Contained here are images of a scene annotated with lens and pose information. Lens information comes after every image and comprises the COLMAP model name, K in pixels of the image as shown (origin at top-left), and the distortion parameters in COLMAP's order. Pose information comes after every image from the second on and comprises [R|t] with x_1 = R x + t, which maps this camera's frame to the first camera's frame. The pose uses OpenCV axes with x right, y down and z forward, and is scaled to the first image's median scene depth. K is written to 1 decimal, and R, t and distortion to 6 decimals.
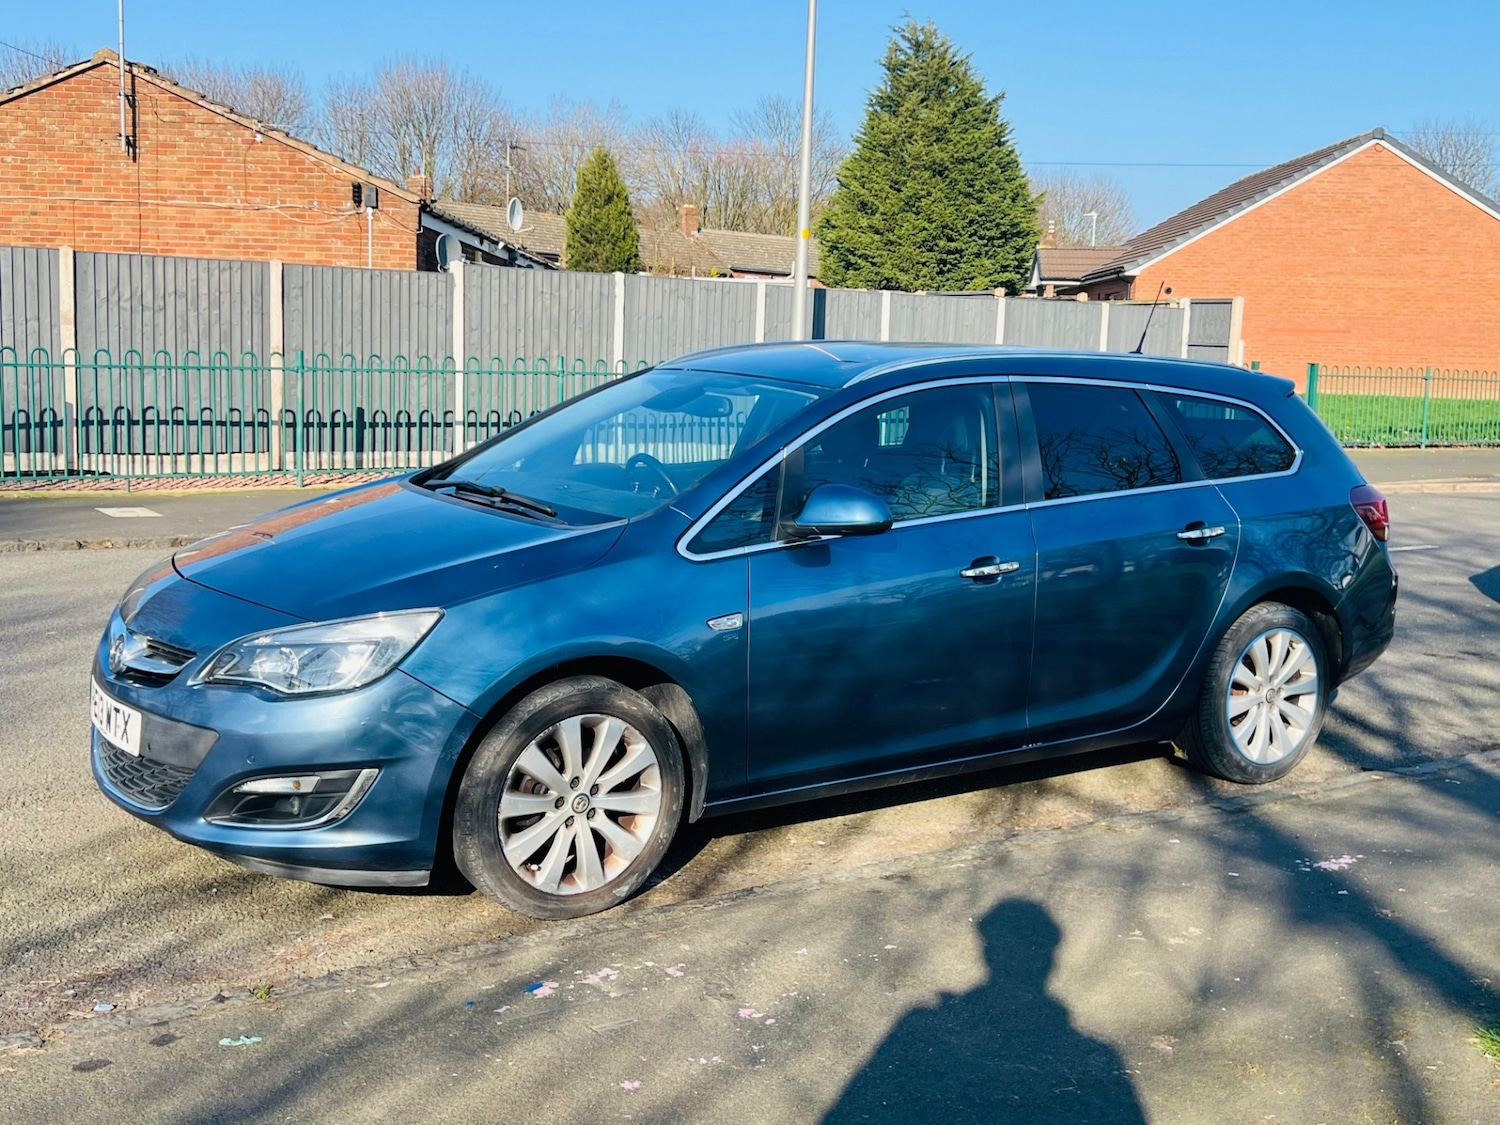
lens RADIAL K [[1625.5, 0, 746.7], [0, 1625.5, 536.8], [0, 0, 1]] dist [0.114384, -0.250660]
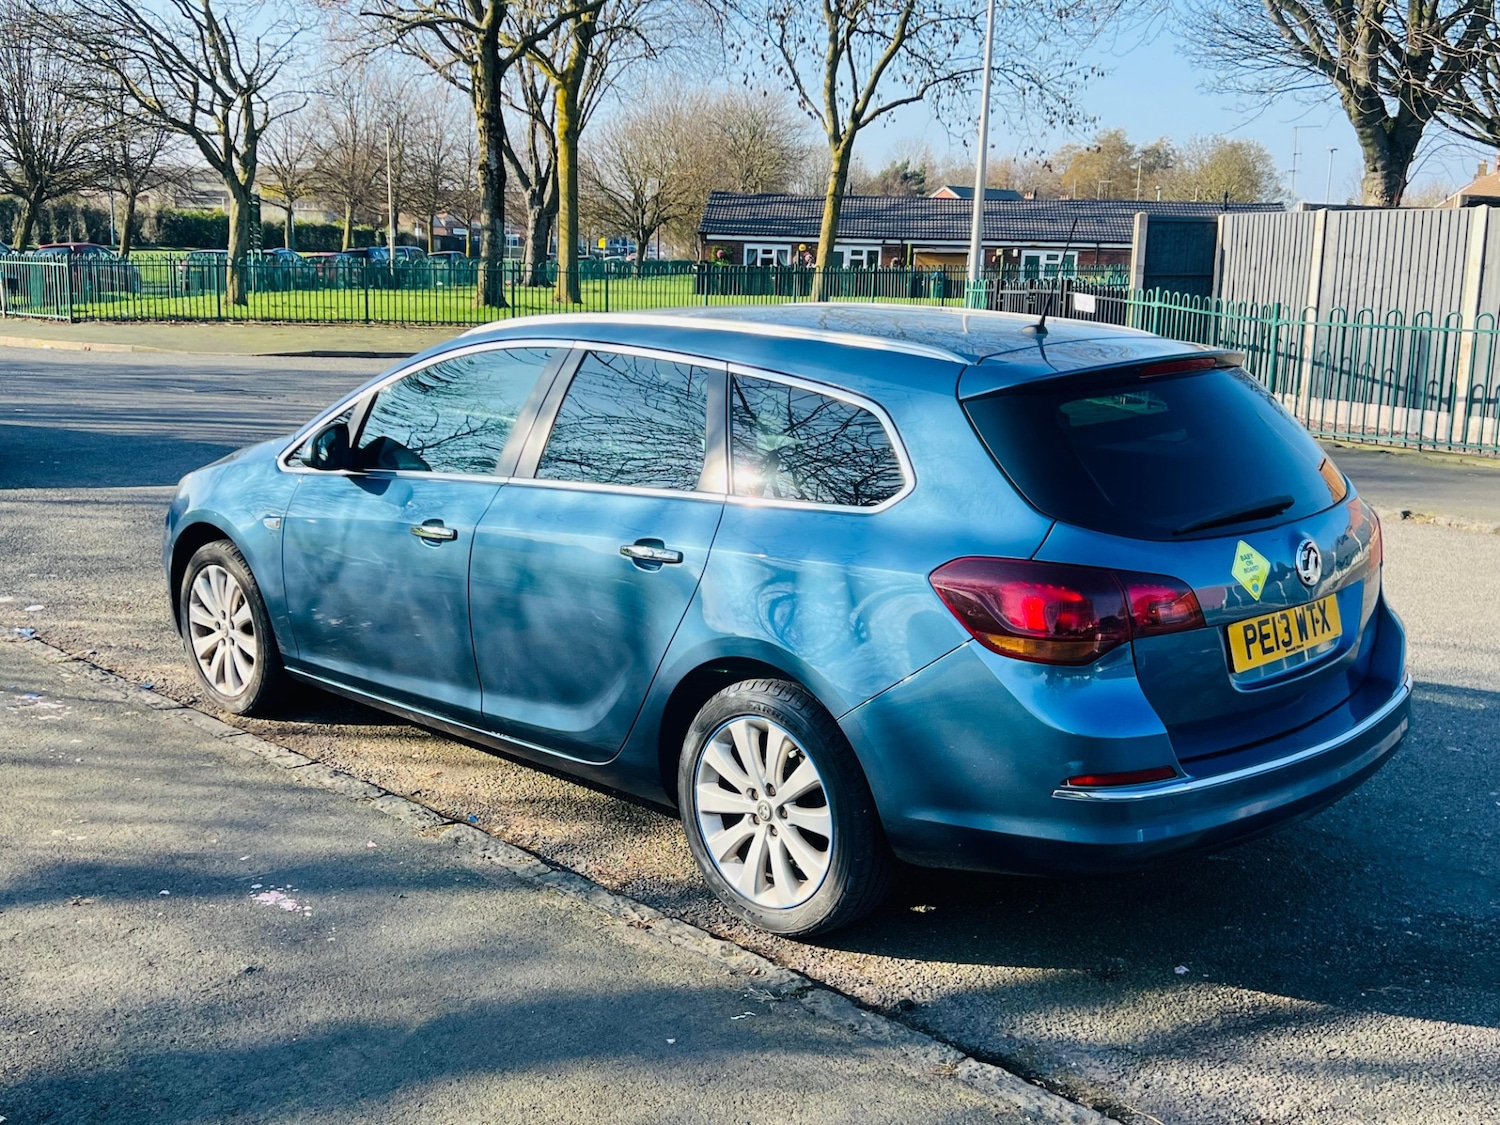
lens RADIAL K [[1627.4, 0, 748.9], [0, 1627.4, 577.6], [0, 0, 1]] dist [0.100993, -0.208531]
pose [[0.196430, 0.165255, -0.966492, 0.336008], [-0.126933, 0.981686, 0.142055, -0.034480], [0.972267, 0.094776, 0.213809, 0.285926]]
